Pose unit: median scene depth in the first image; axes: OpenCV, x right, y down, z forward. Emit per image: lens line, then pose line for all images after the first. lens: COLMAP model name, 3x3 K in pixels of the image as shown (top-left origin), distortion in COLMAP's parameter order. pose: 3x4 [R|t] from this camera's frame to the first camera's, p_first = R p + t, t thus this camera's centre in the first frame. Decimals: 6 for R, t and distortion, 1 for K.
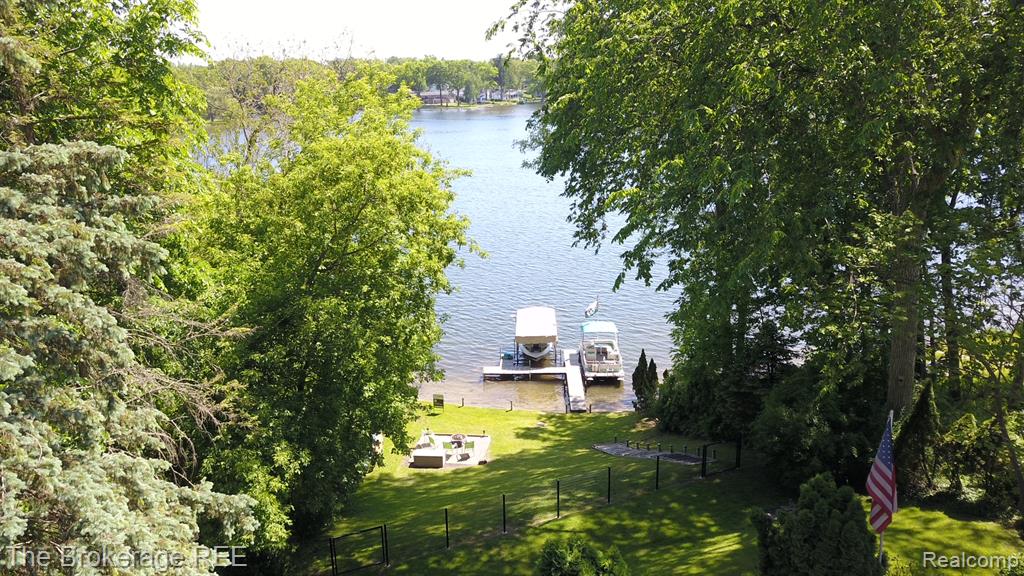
lens RADIAL K [[764.6, 0, 512.0], [0, 764.6, 288.0], [0, 0, 1]] dist [-0.089700, -0.000042]
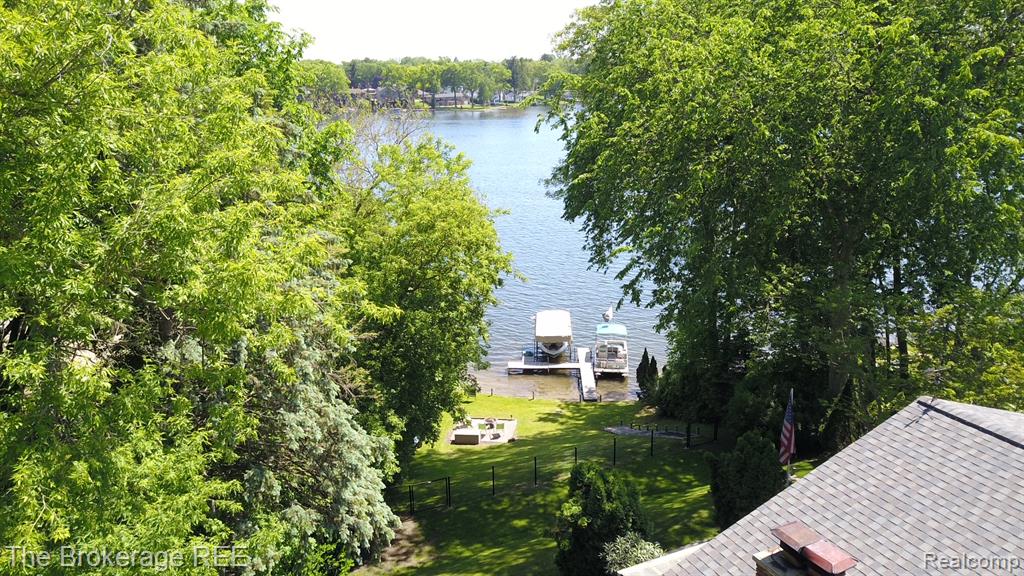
lens RADIAL K [[764.6, 0, 512.0], [0, 764.6, 288.0], [0, 0, 1]] dist [-0.089700, -0.000042]
pose [[0.999887, 0.004393, -0.014393, -0.021639], [-0.004351, 0.999986, 0.002964, -0.017952], [0.014406, -0.002901, 0.999892, -0.217371]]
